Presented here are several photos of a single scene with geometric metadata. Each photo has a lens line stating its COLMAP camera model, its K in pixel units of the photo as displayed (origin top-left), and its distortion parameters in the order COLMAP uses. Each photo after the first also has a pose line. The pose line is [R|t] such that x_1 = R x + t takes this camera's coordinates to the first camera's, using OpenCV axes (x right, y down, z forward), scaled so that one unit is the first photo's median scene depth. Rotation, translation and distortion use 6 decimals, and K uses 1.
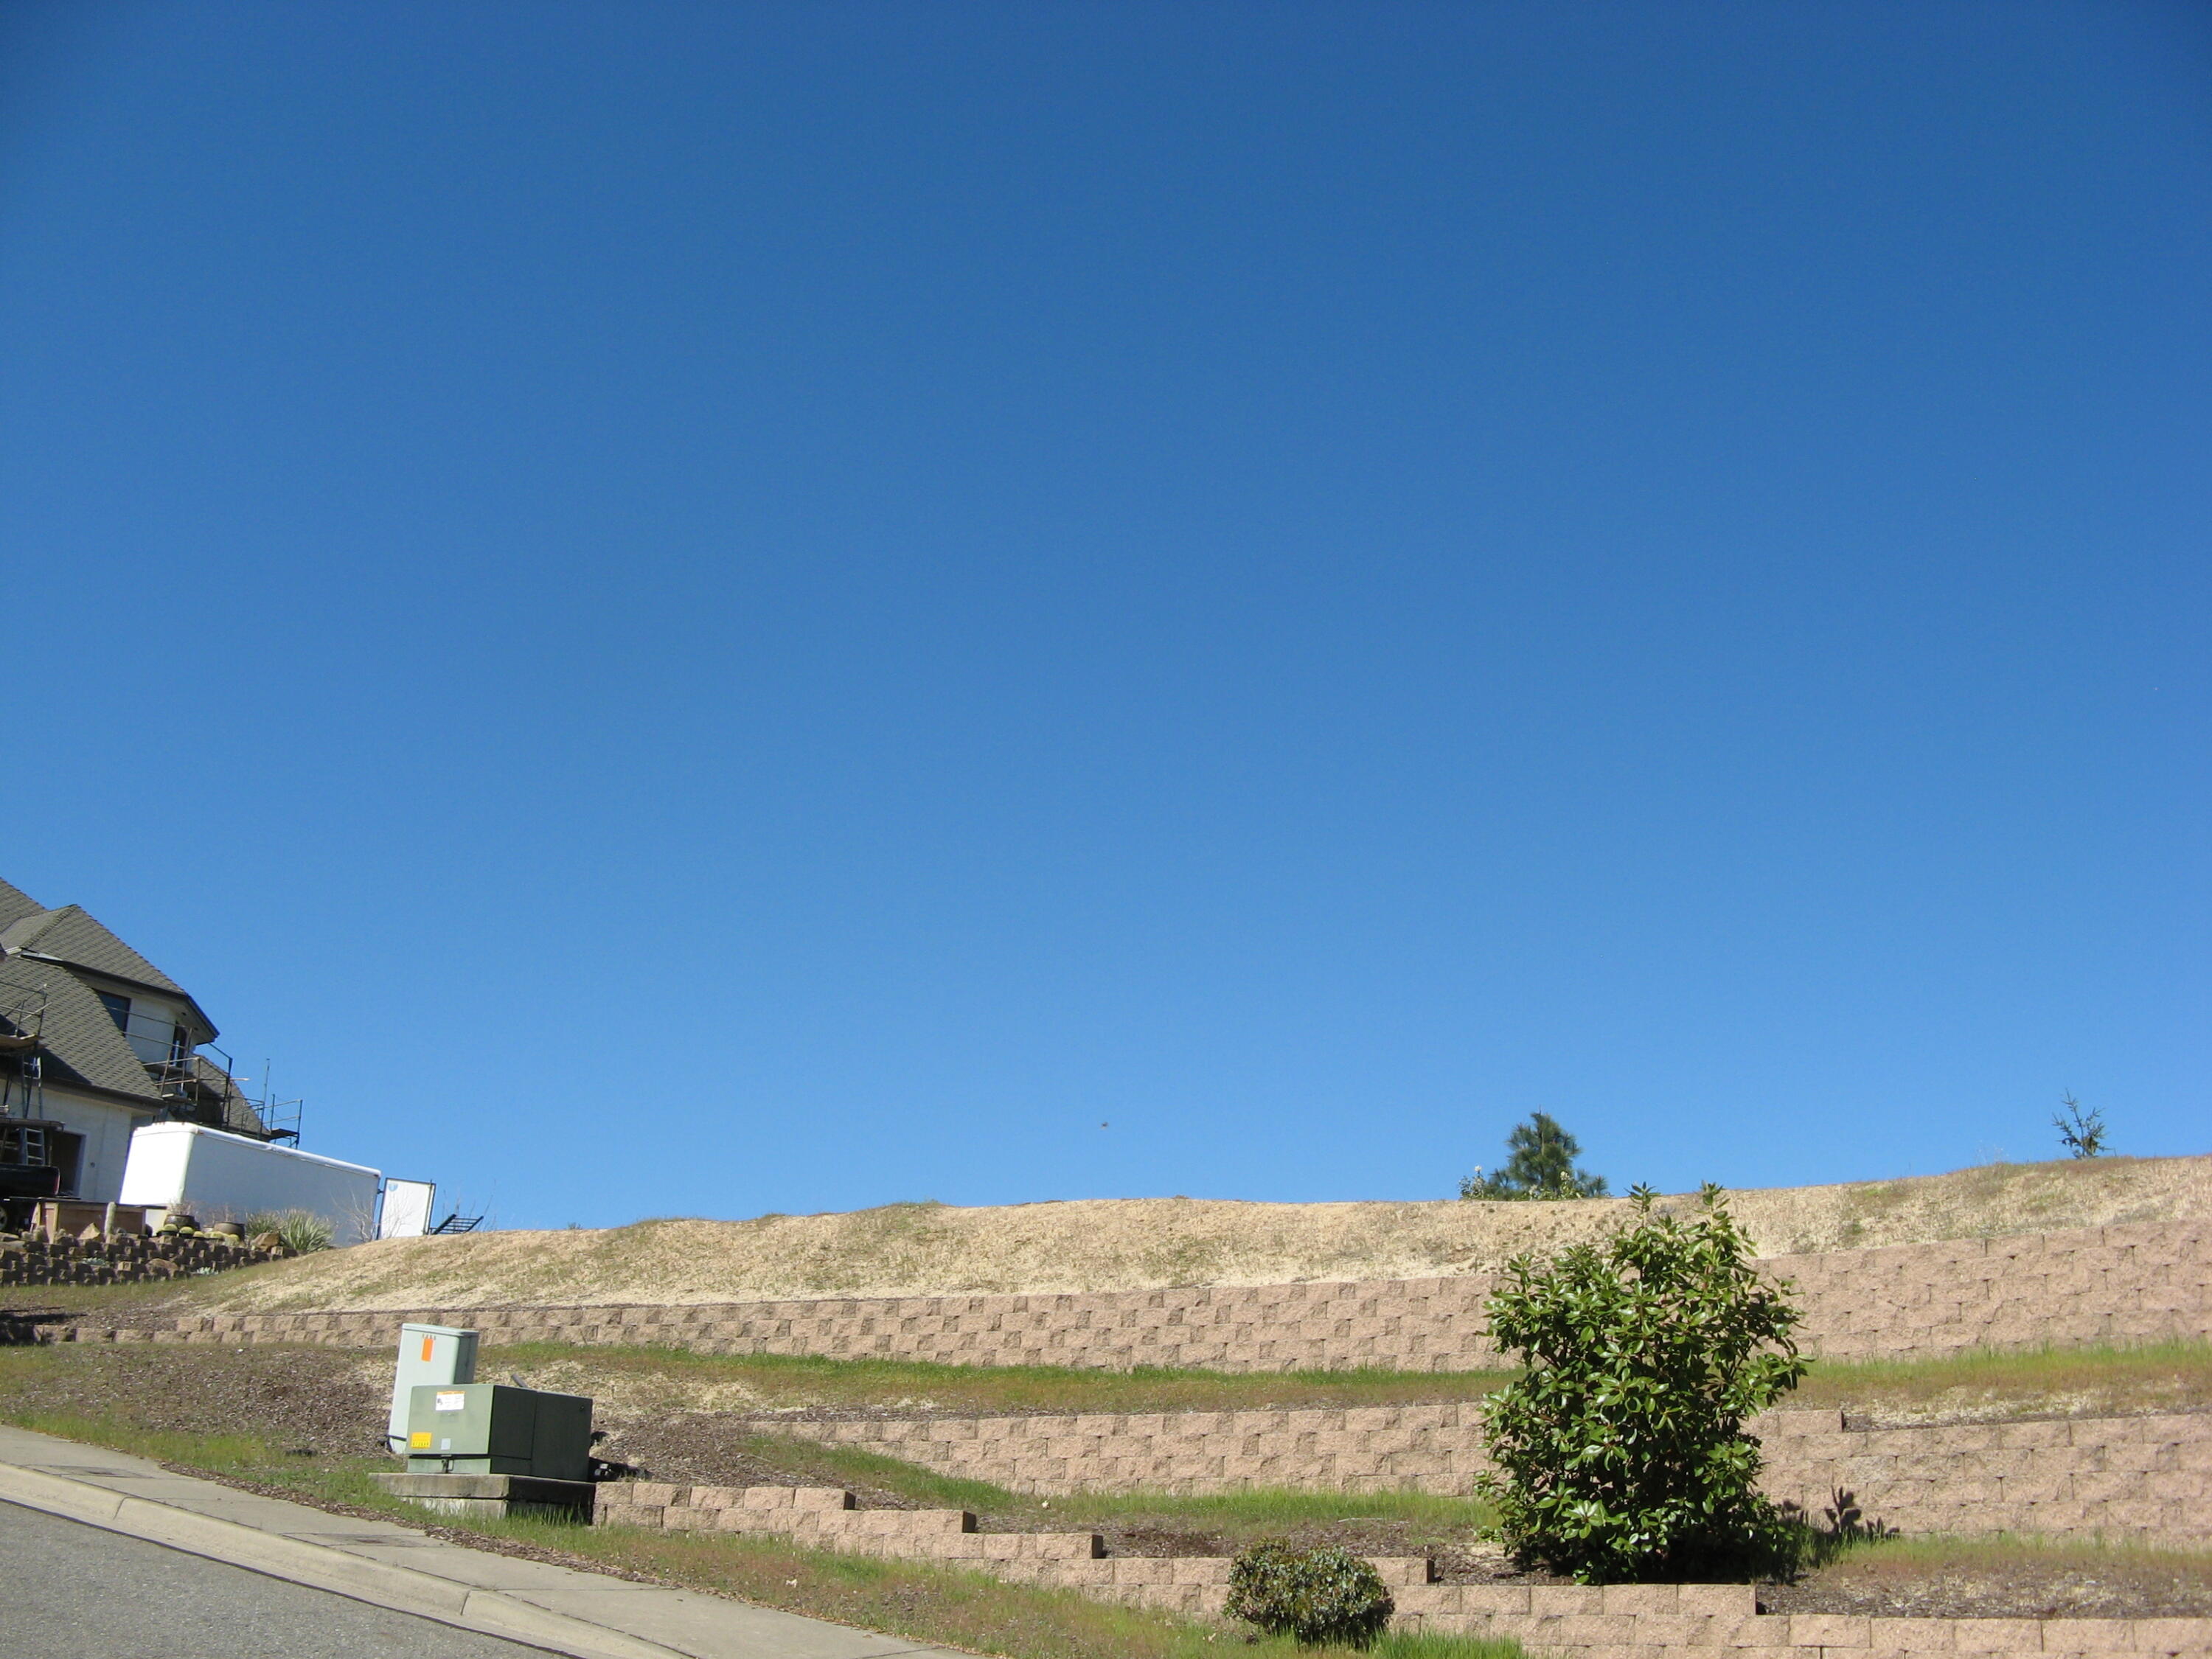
lens RADIAL K [[2251.2, 0, 1130.2], [0, 2251.2, 898.4], [0, 0, 1]] dist [-0.205096, 0.233294]
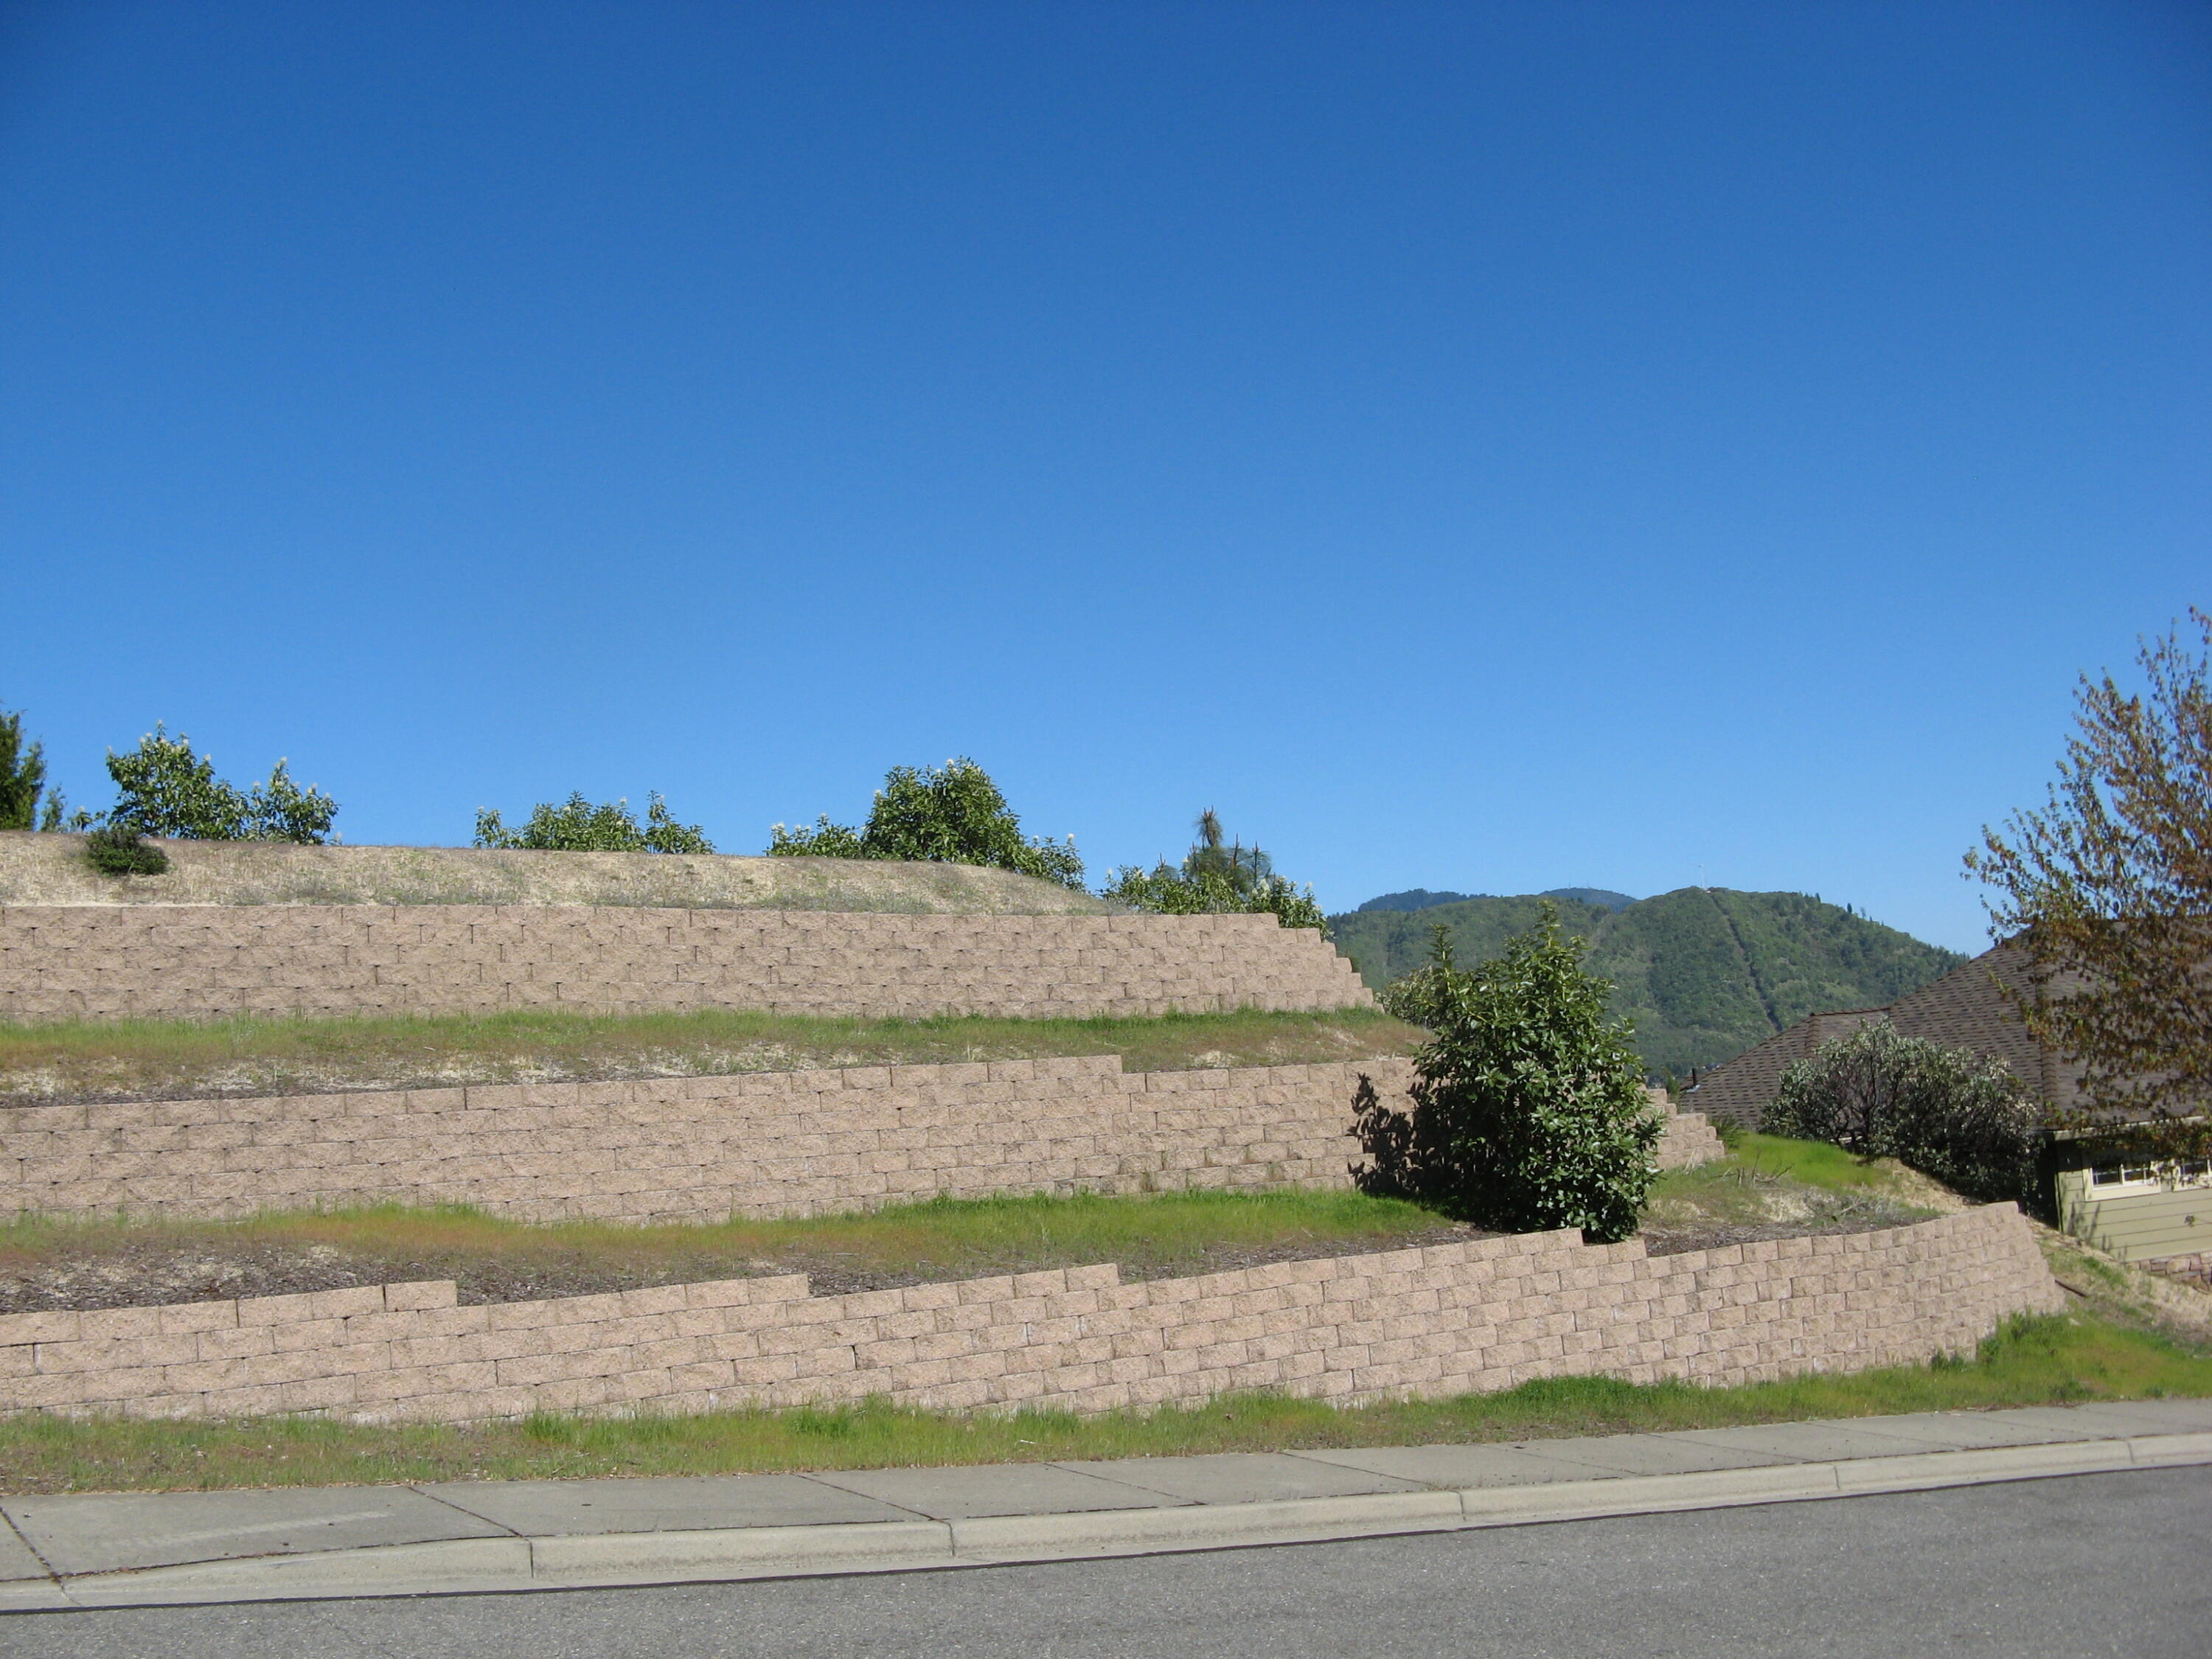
lens RADIAL K [[2253.9, 0, 1073.3], [0, 2253.9, 904.7], [0, 0, 1]] dist [-0.202339, 0.220461]
pose [[0.361994, 0.039082, 0.931361, -0.399996], [-0.218320, 0.974887, 0.043947, -0.007284], [-0.906254, -0.219243, 0.361435, 0.203288]]
